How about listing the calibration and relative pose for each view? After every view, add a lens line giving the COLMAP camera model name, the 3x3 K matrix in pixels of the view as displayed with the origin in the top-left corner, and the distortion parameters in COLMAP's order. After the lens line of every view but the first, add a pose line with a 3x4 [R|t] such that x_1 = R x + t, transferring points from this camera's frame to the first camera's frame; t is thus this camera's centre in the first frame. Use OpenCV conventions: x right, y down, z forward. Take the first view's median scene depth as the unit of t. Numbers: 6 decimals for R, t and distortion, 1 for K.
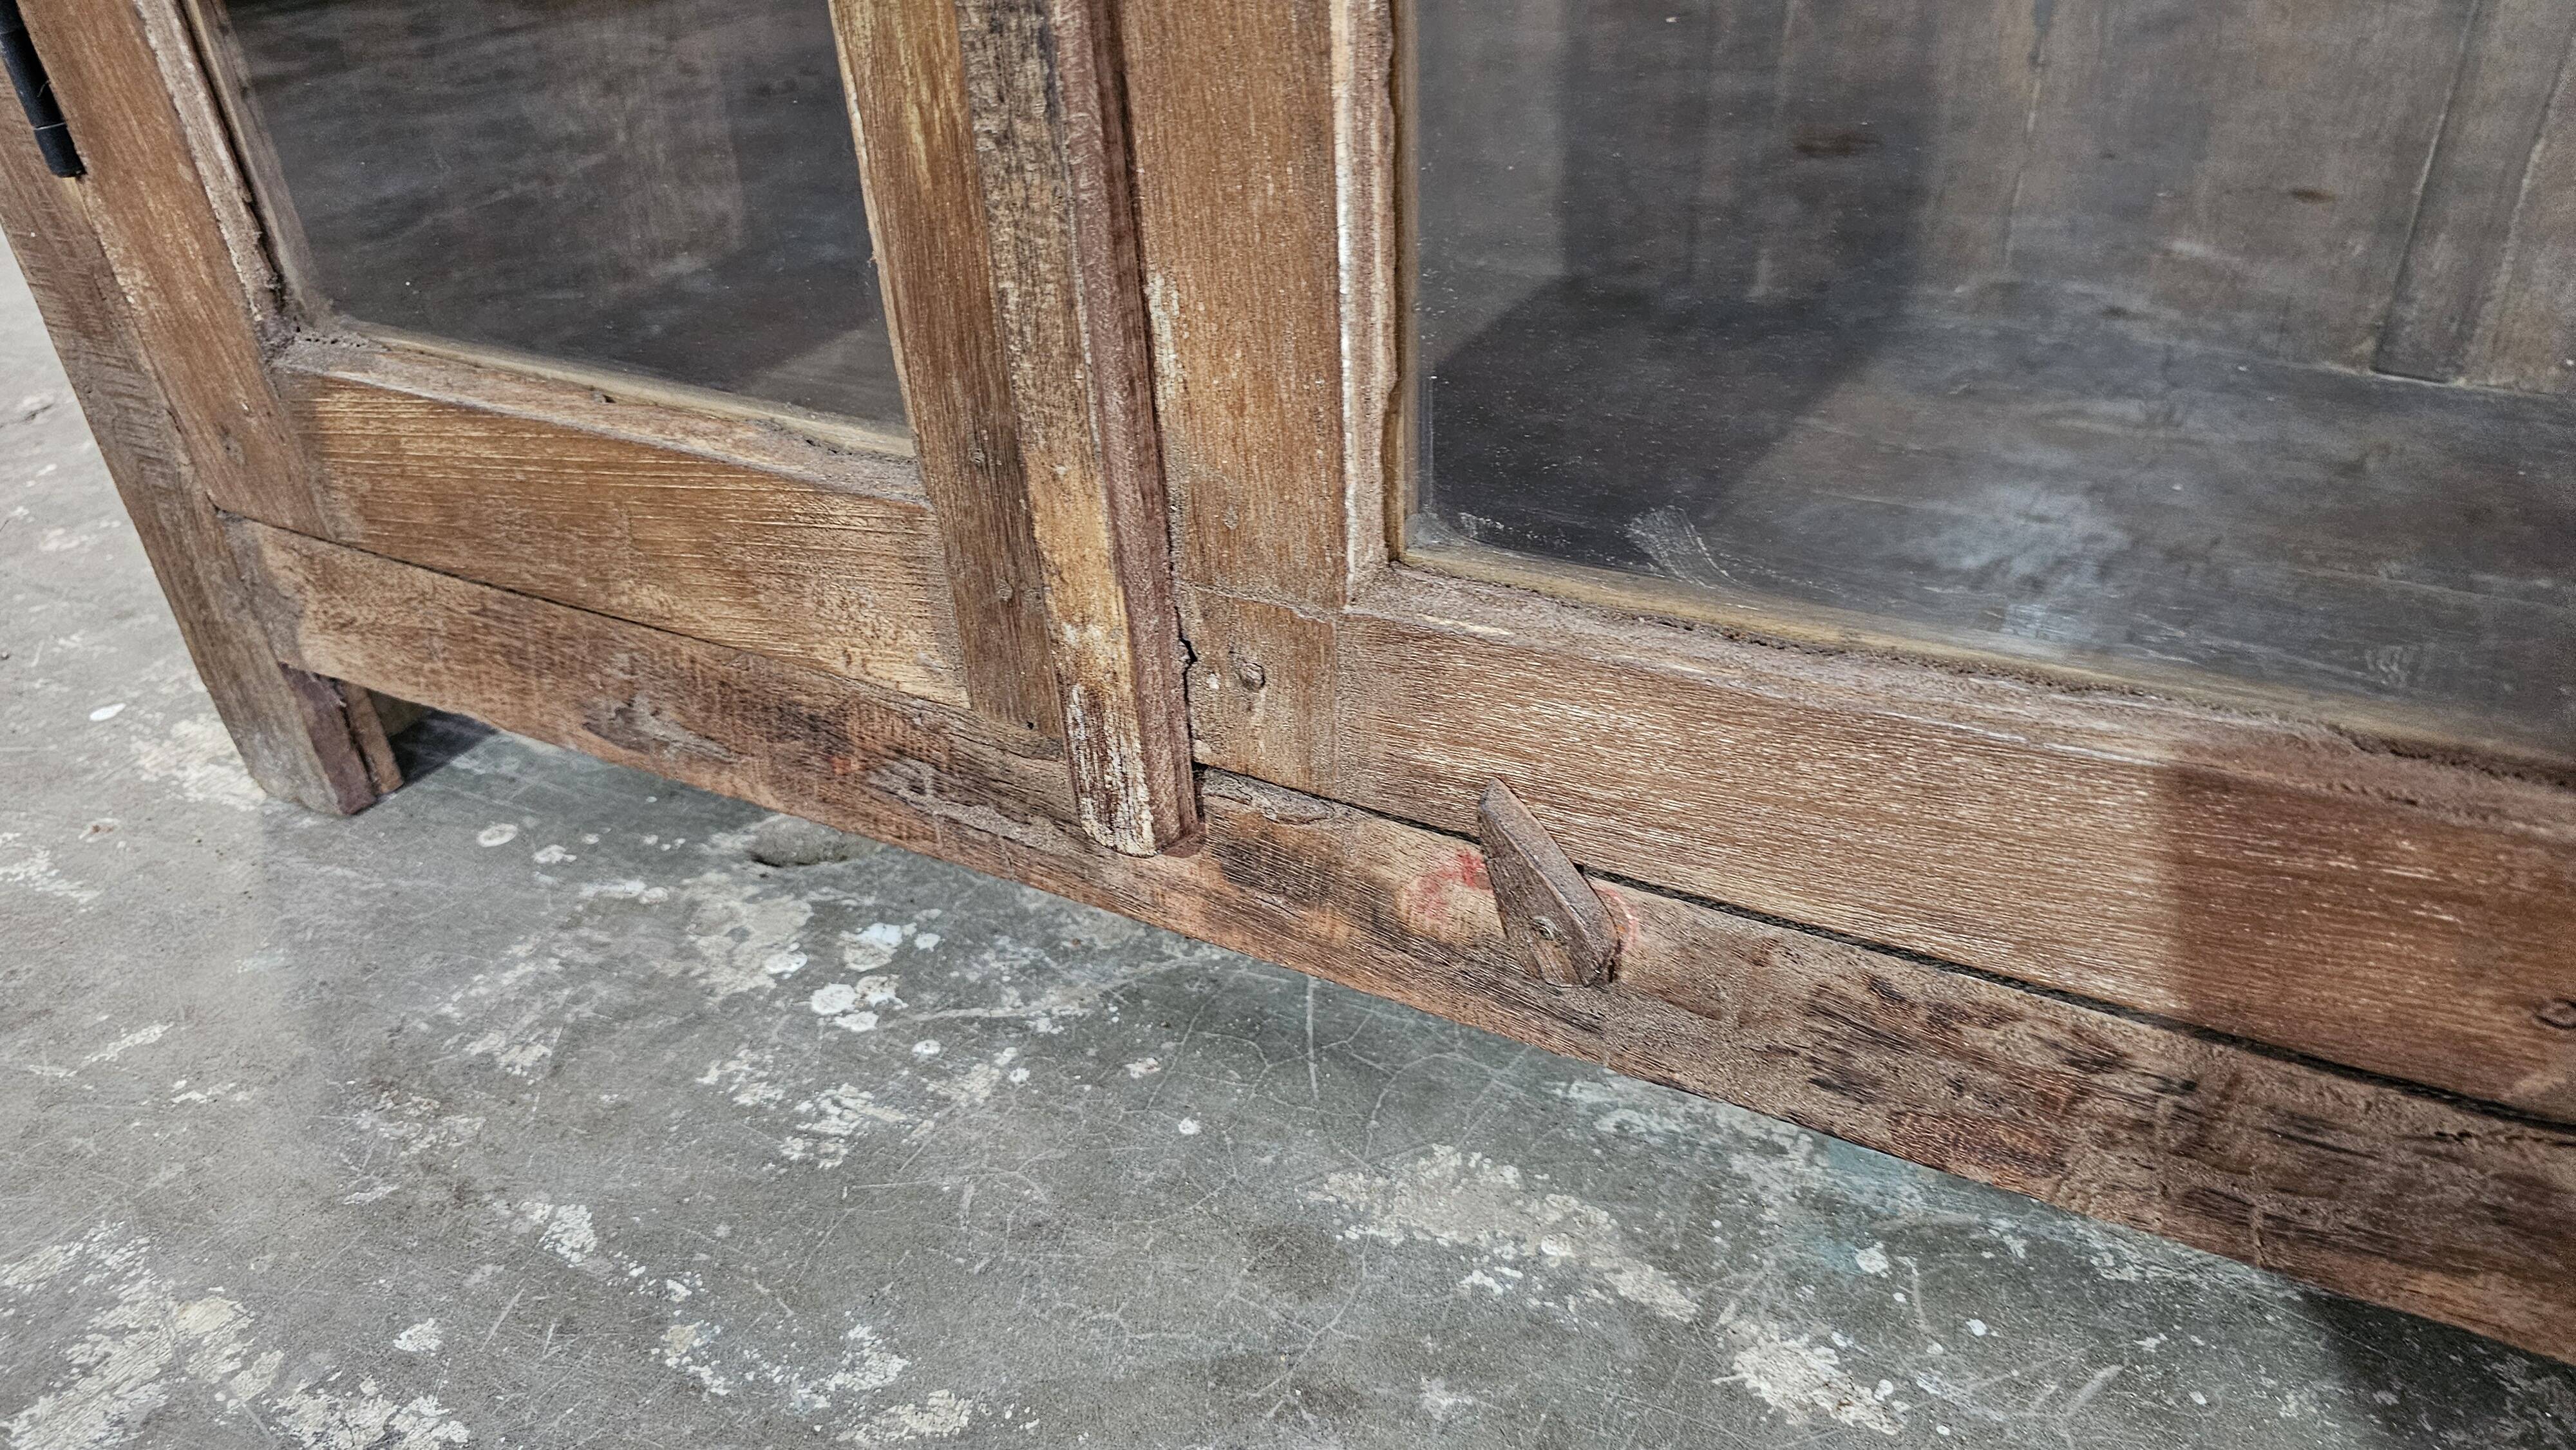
lens RADIAL K [[1744.6, 0, 1274.4], [0, 1744.6, 759.5], [0, 0, 1]] dist [0.053177, -0.054632]
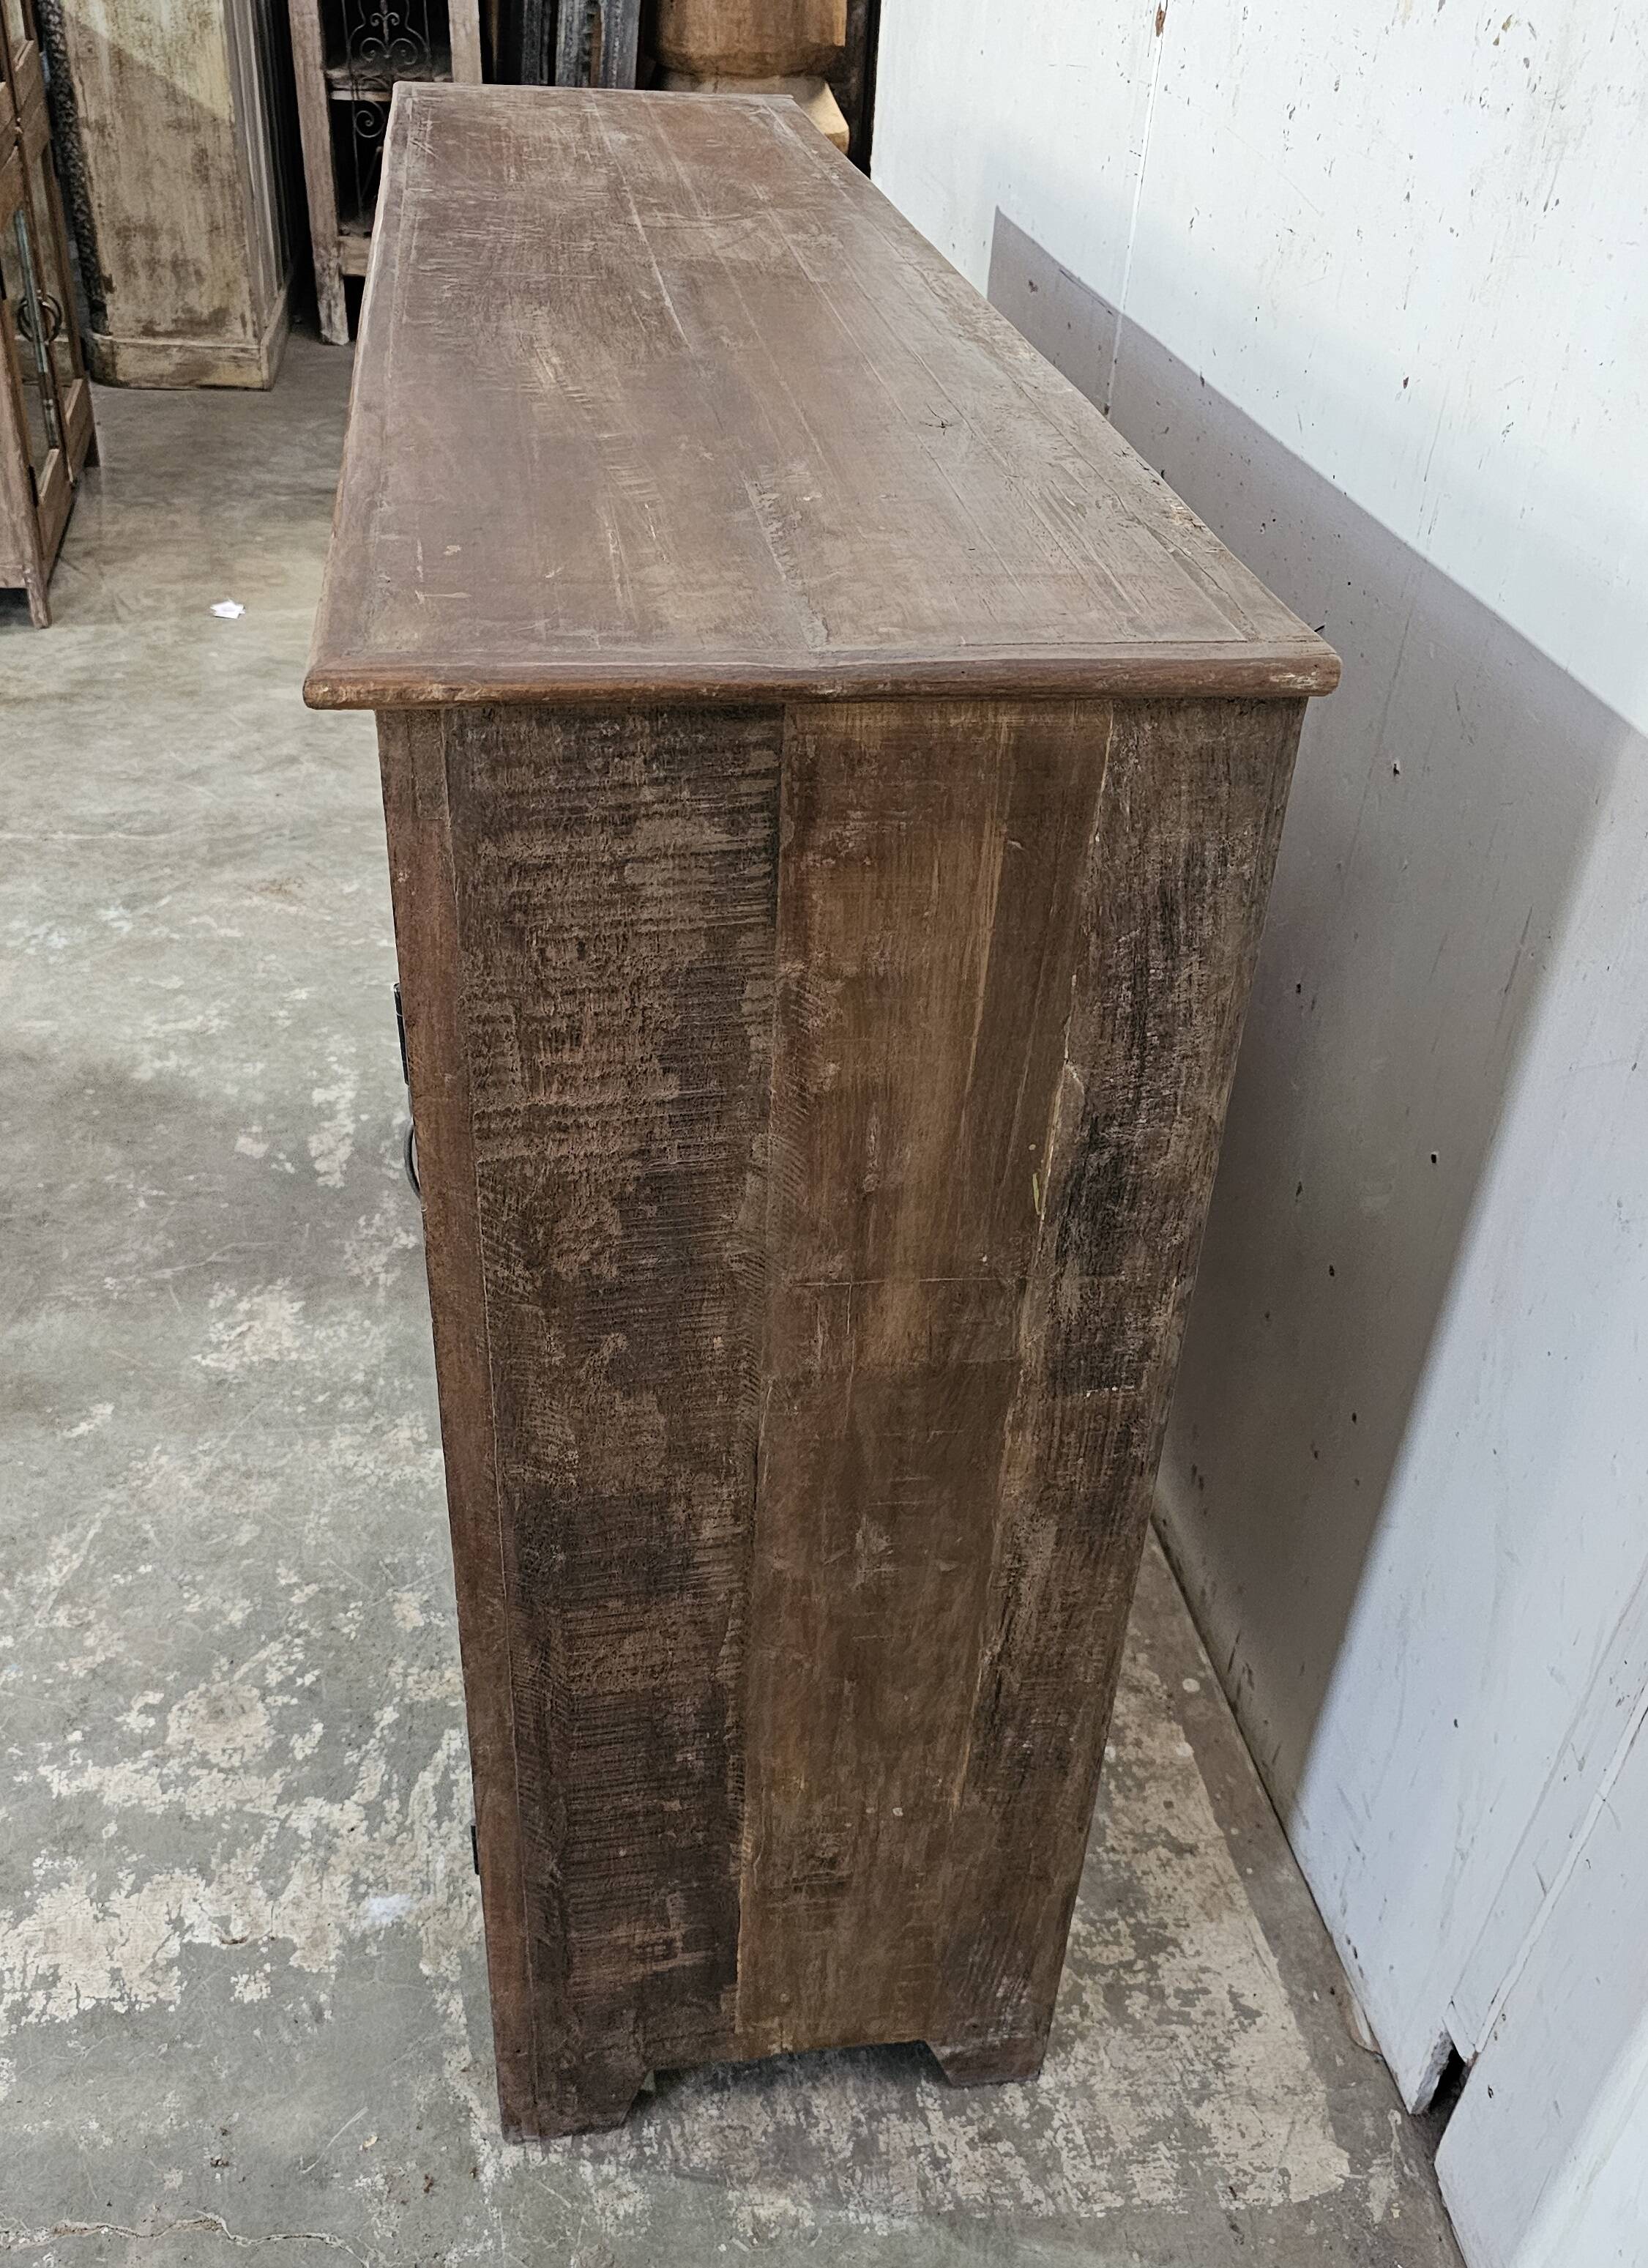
lens RADIAL K [[1981.9, 0, 803.0], [0, 1981.9, 1256.0], [0, 0, 1]] dist [0.050792, -0.045916]
pose [[0.587868, 0.539951, -0.602382, 3.720675], [-0.498314, 0.828296, 0.256143, -1.360991], [0.637255, 0.149597, 0.755994, -2.323965]]
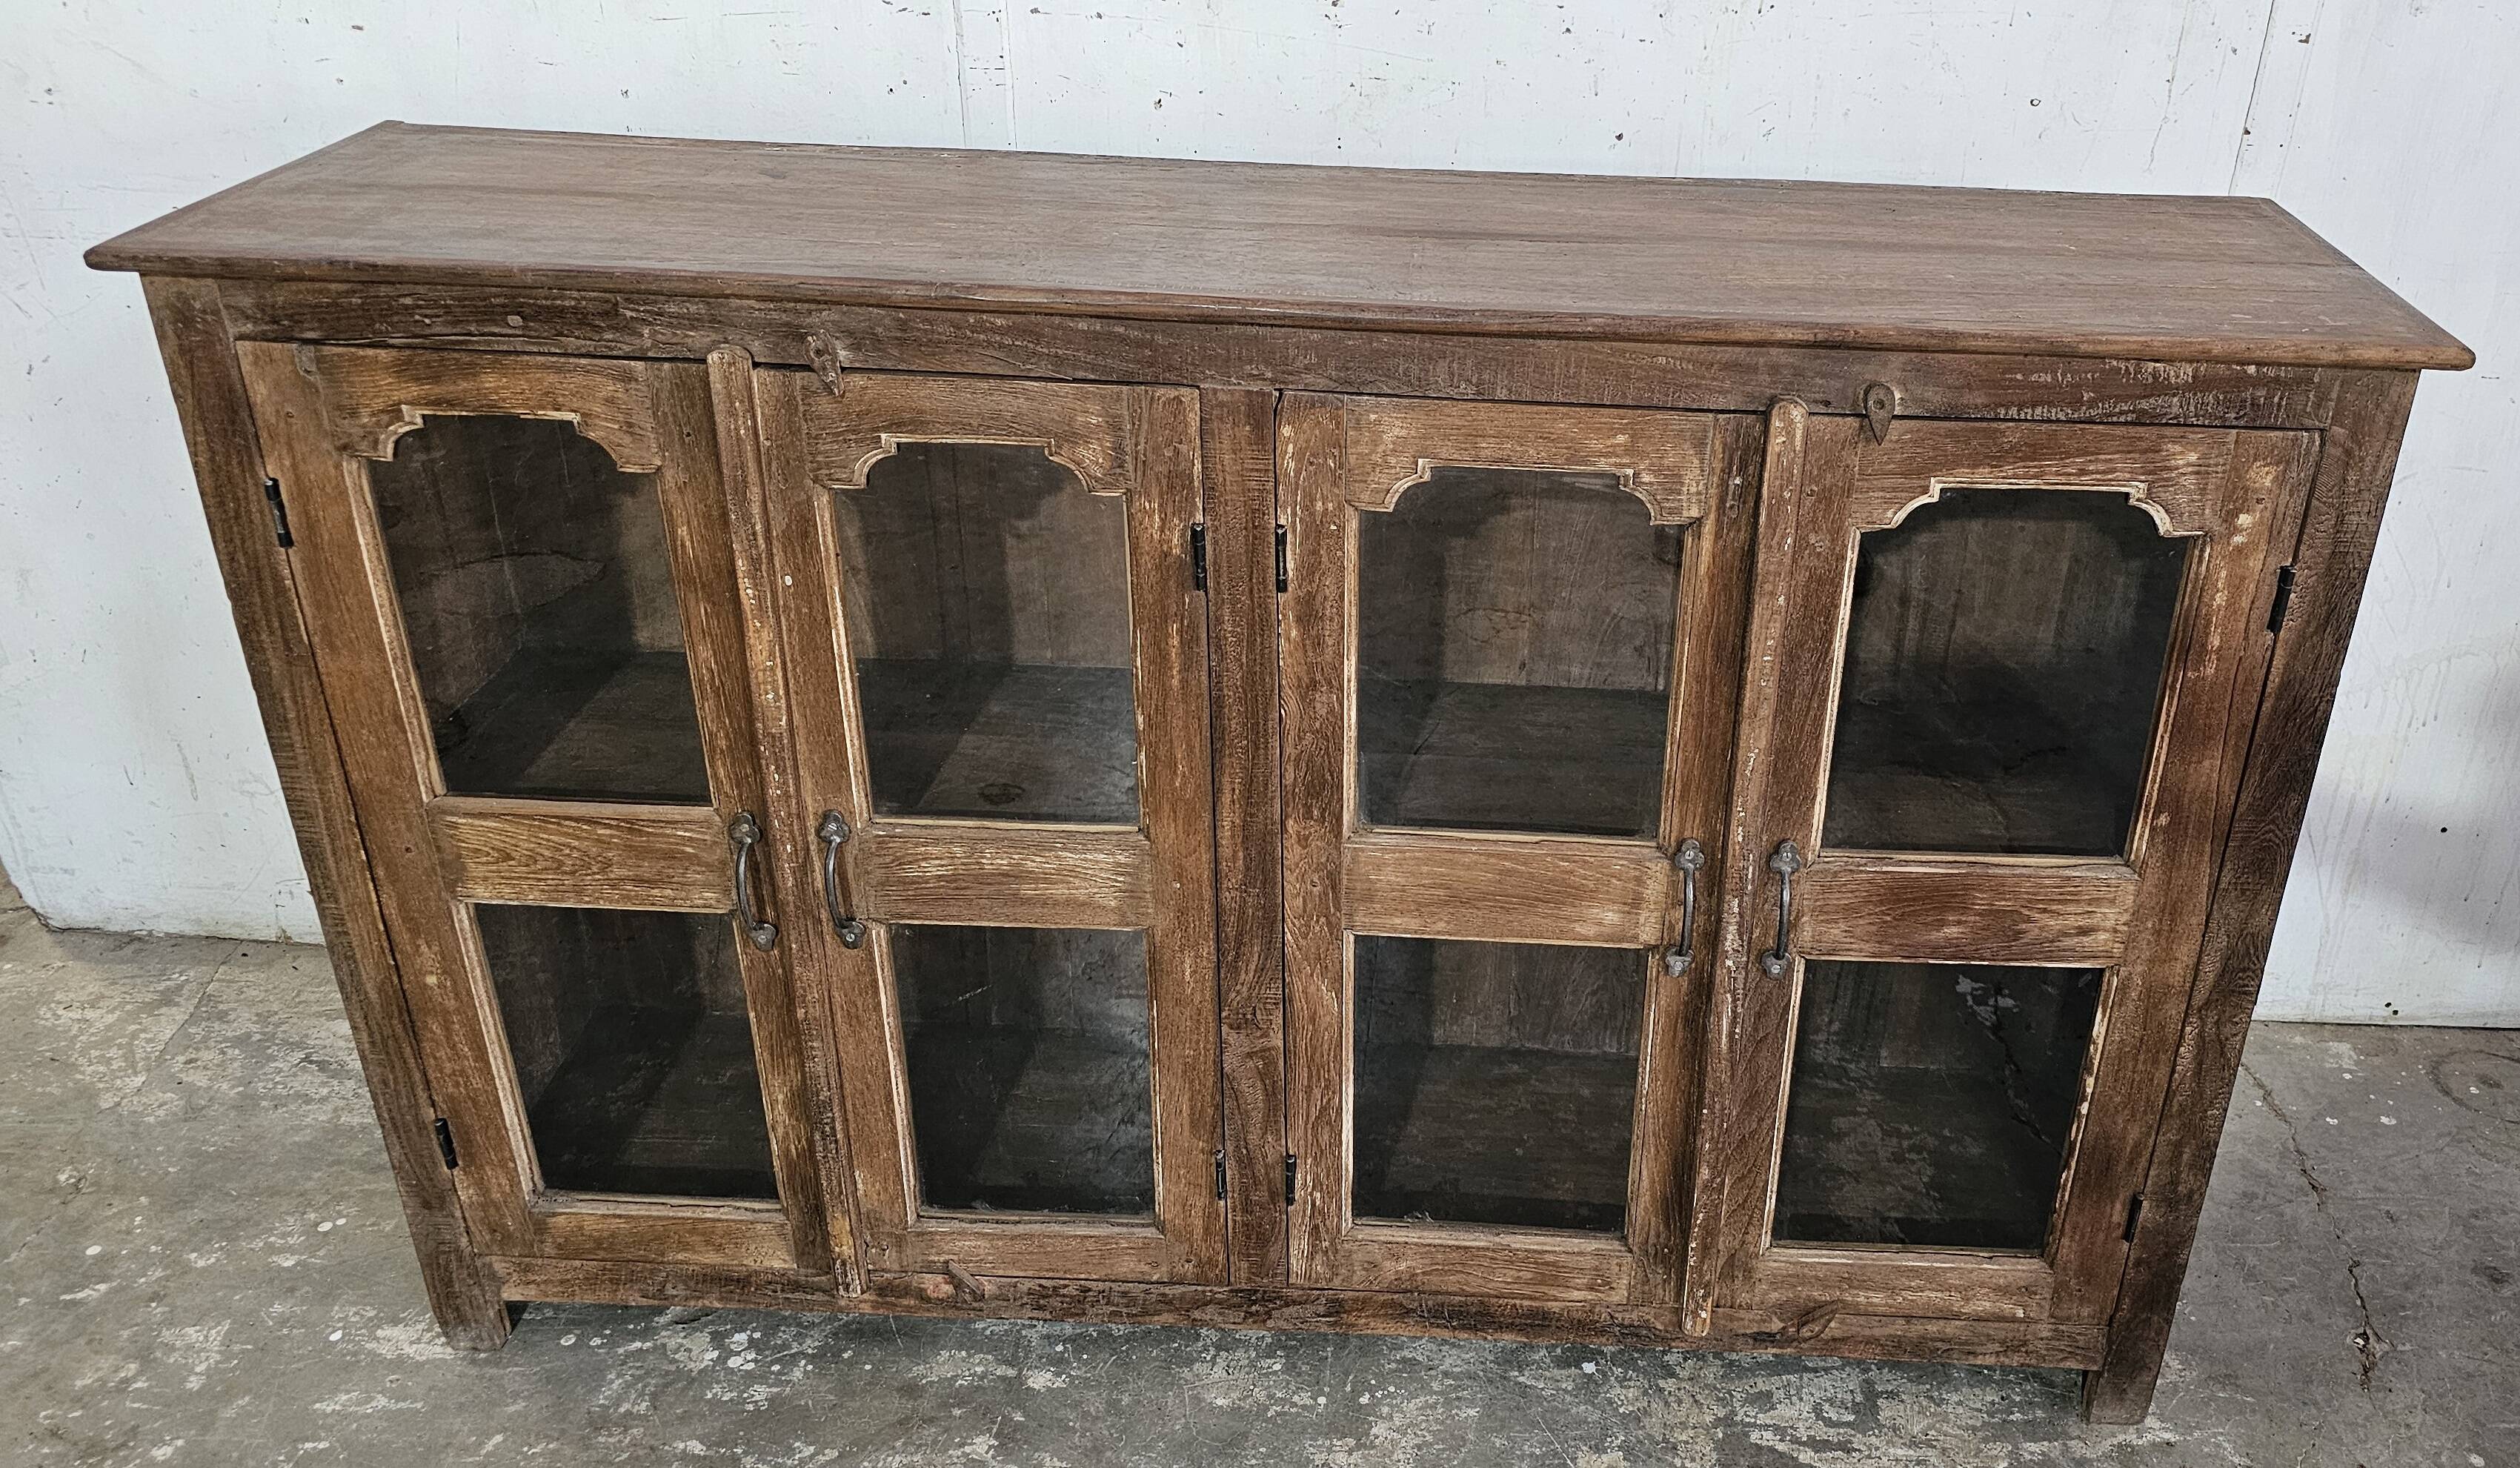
lens RADIAL K [[2038.1, 0, 1446.1], [0, 2038.1, 695.7], [0, 0, 1]] dist [0.053983, -0.053330]
pose [[0.891886, -0.141899, 0.429423, -0.626116], [0.180216, 0.982372, -0.049683, -0.733169], [-0.414803, 0.121701, 0.901736, -3.524079]]
